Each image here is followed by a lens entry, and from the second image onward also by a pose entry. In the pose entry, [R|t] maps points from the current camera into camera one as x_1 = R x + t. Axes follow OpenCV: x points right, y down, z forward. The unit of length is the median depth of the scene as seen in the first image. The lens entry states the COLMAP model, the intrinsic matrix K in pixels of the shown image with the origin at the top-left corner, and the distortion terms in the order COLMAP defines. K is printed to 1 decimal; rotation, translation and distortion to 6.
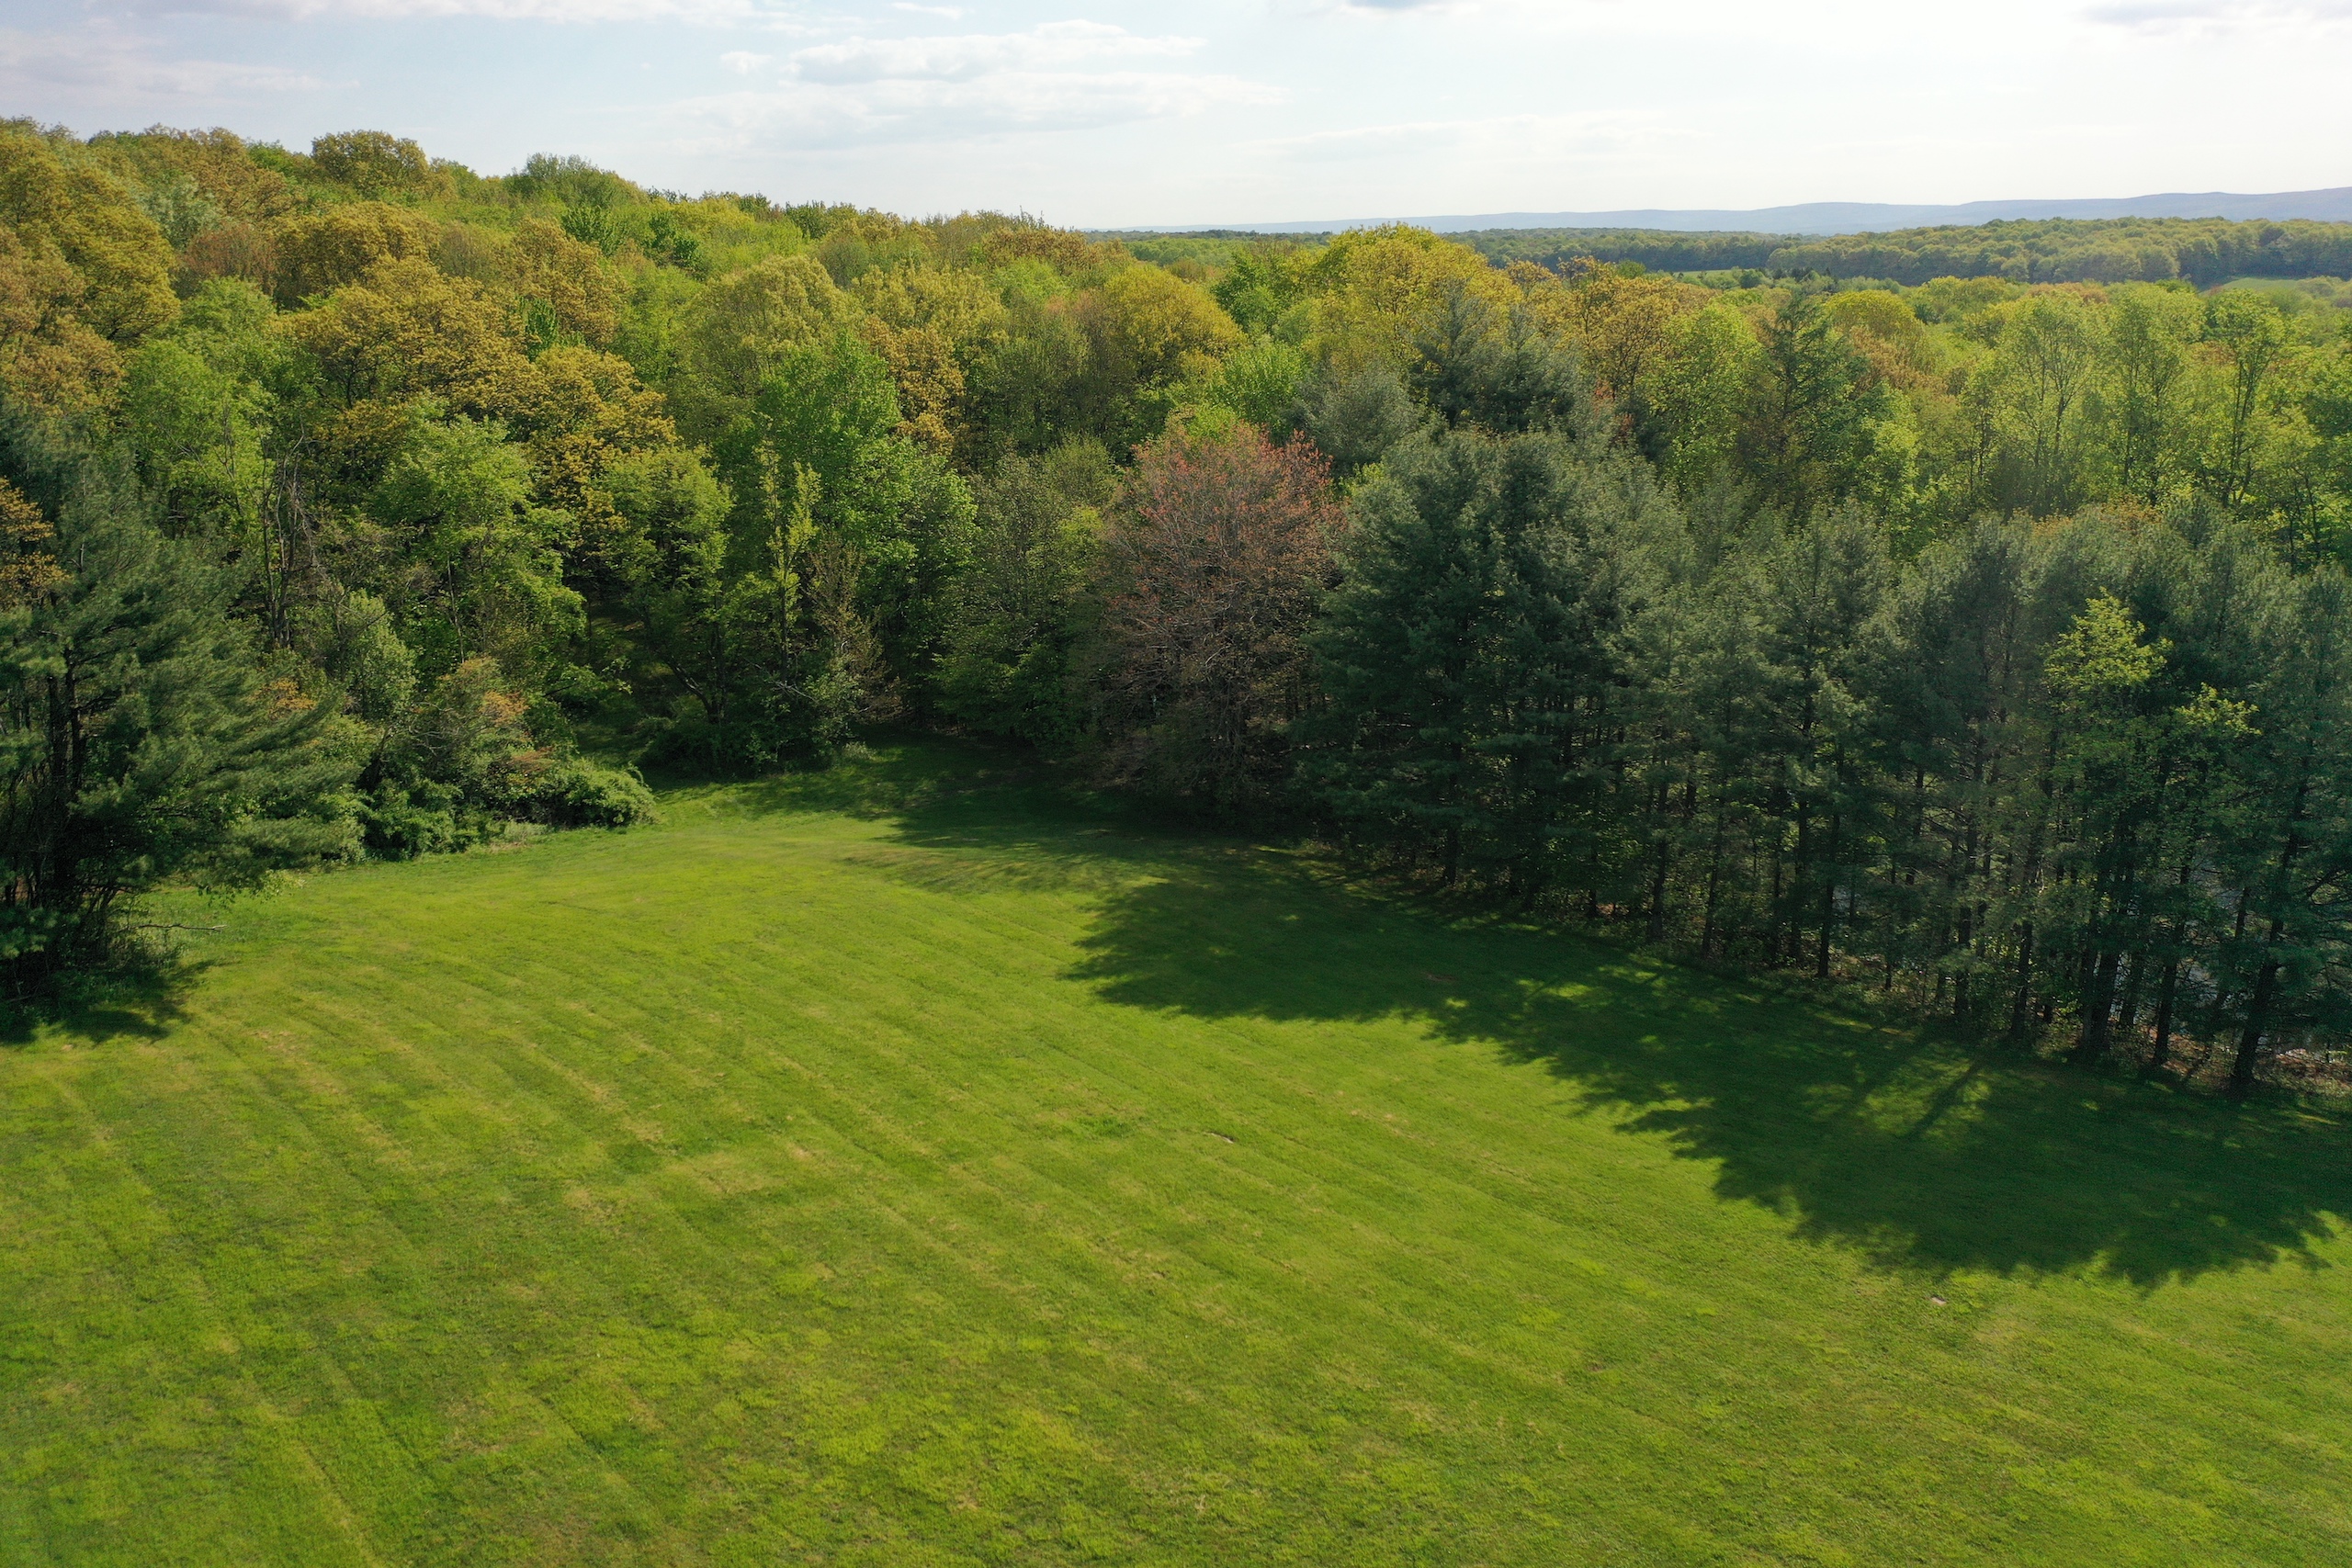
lens RADIAL K [[1809.1, 0, 1176.9], [0, 1809.1, 797.7], [0, 0, 1]] dist [-0.025201, 0.018109]
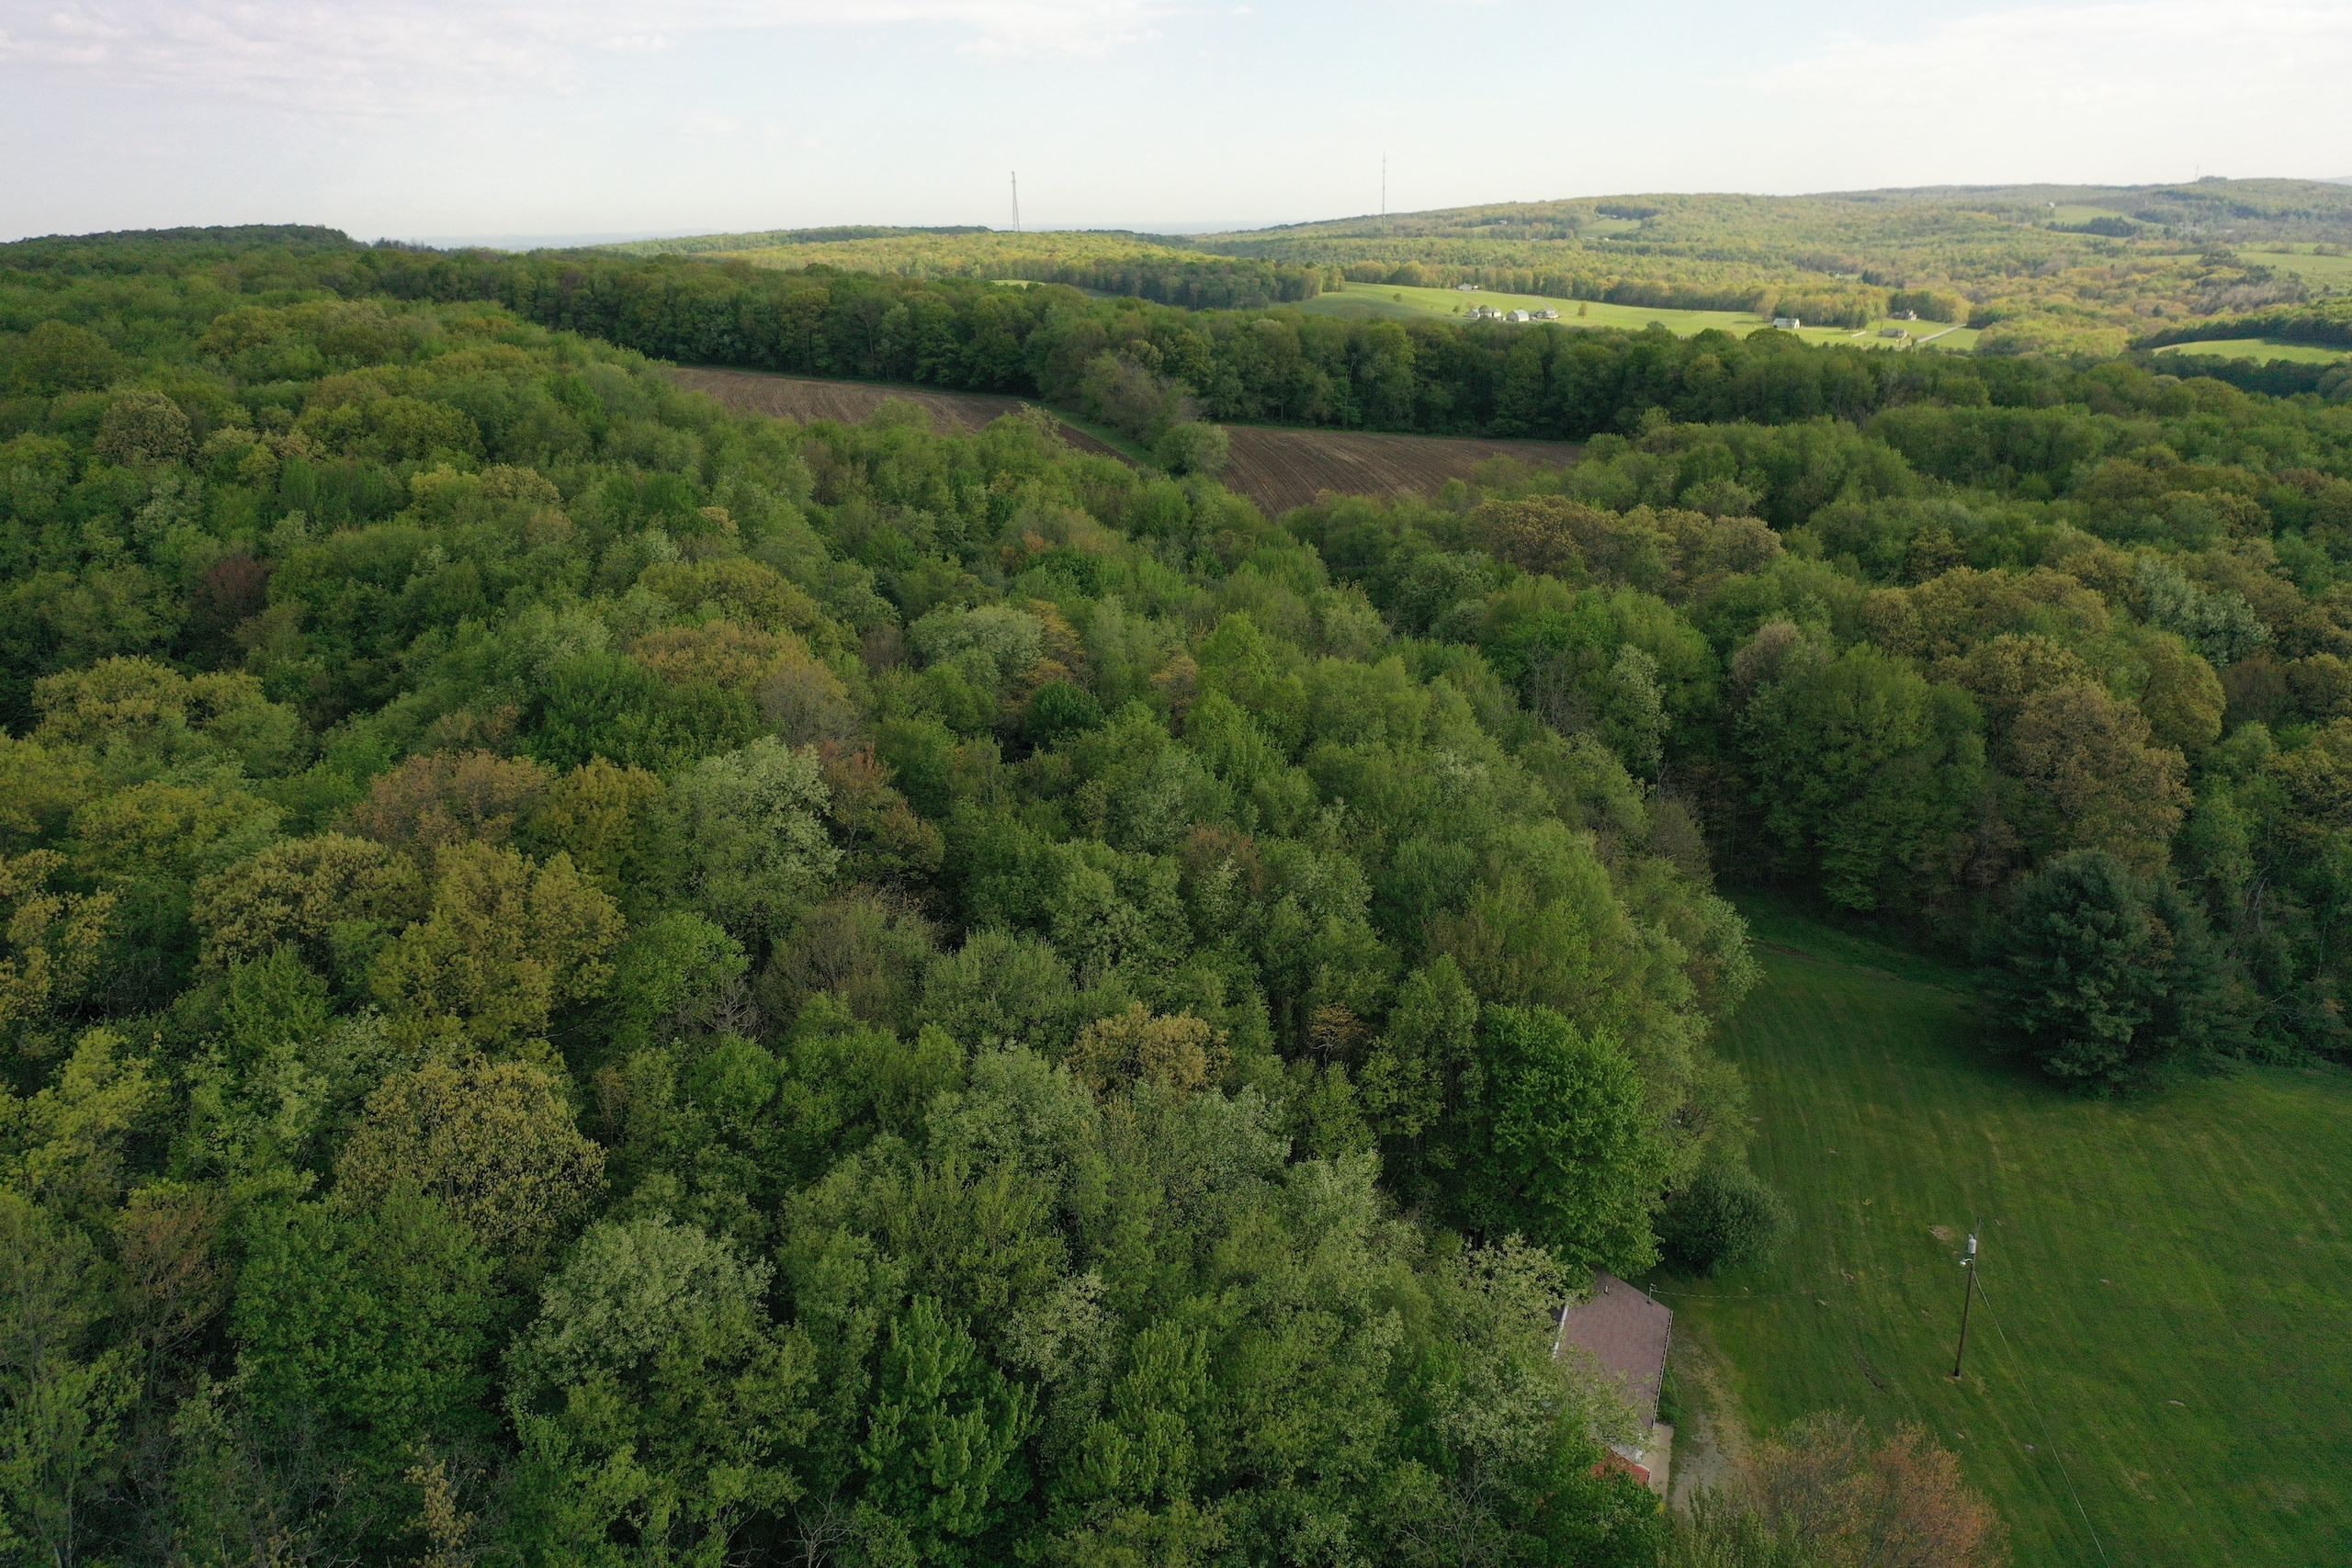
lens RADIAL K [[1809.1, 0, 1176.3], [0, 1809.1, 782.4], [0, 0, 1]] dist [-0.025201, 0.018109]
pose [[0.565913, 0.227234, -0.792532, 0.734451], [-0.216931, 0.968436, 0.122768, -0.432410], [0.795414, 0.102449, 0.597345, -2.141824]]
